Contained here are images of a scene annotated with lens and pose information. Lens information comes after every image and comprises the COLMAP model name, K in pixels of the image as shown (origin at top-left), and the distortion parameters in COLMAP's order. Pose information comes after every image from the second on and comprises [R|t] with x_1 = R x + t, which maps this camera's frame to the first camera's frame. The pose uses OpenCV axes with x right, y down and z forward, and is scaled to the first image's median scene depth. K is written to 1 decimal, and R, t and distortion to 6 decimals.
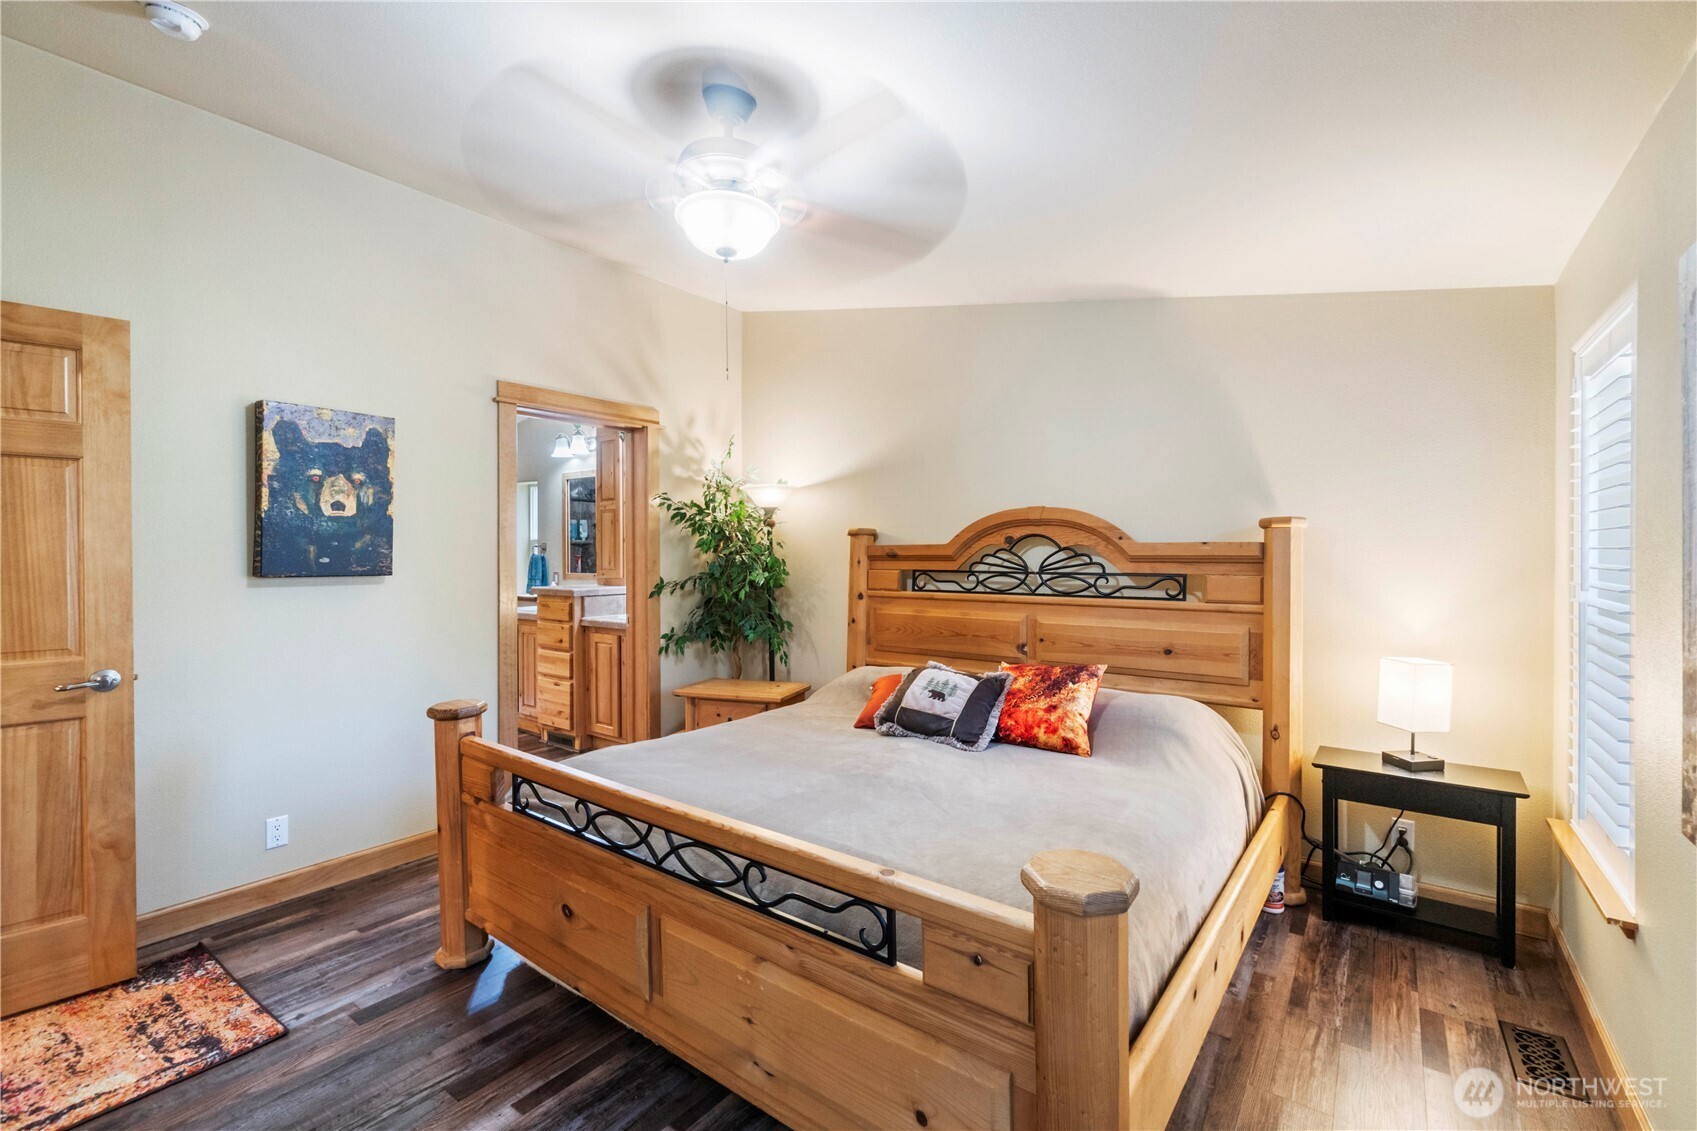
lens RADIAL K [[740.0, 0, 857.8], [0, 740.0, 556.2], [0, 0, 1]] dist [-0.001477, -0.000189]
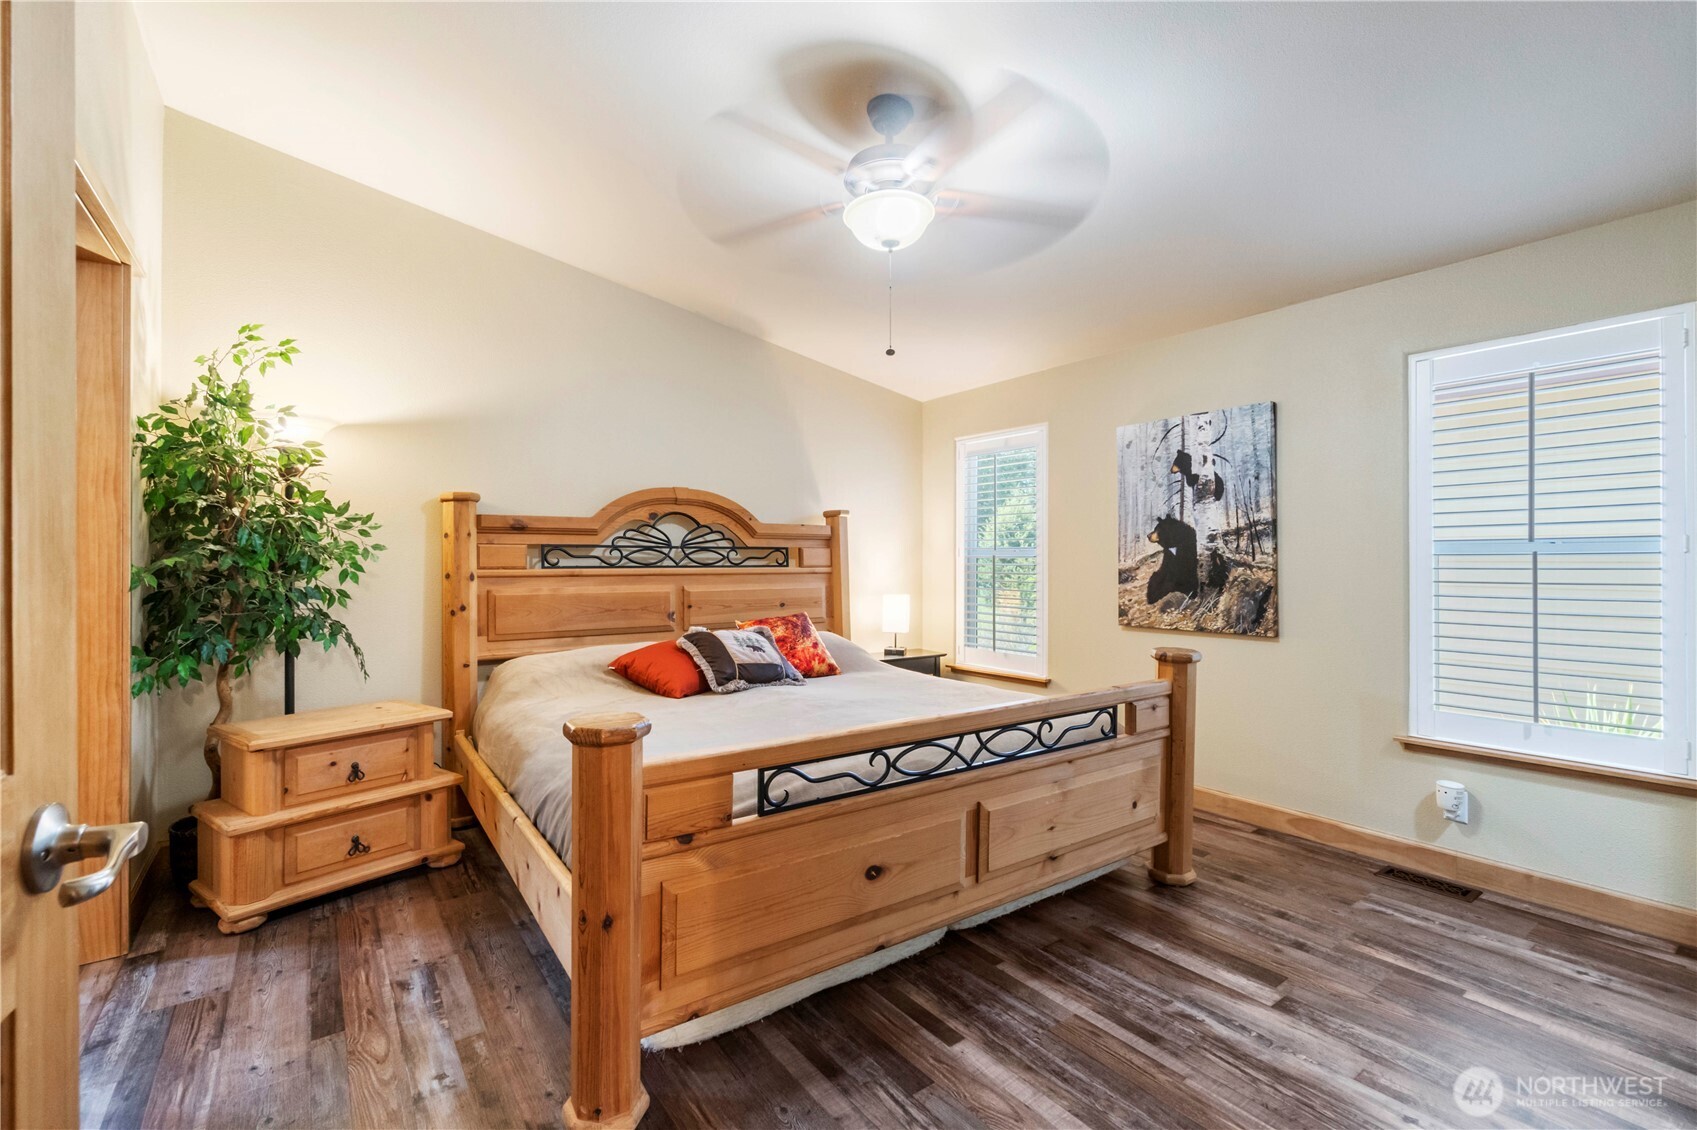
lens RADIAL K [[740.0, 0, 857.8], [0, 740.0, 555.7], [0, 0, 1]] dist [-0.001477, -0.000189]
pose [[0.303095, 0.006176, 0.952940, -0.823475], [0.004378, 0.999959, -0.007873, 0.050814], [-0.952950, 0.006559, 0.303056, 0.458473]]
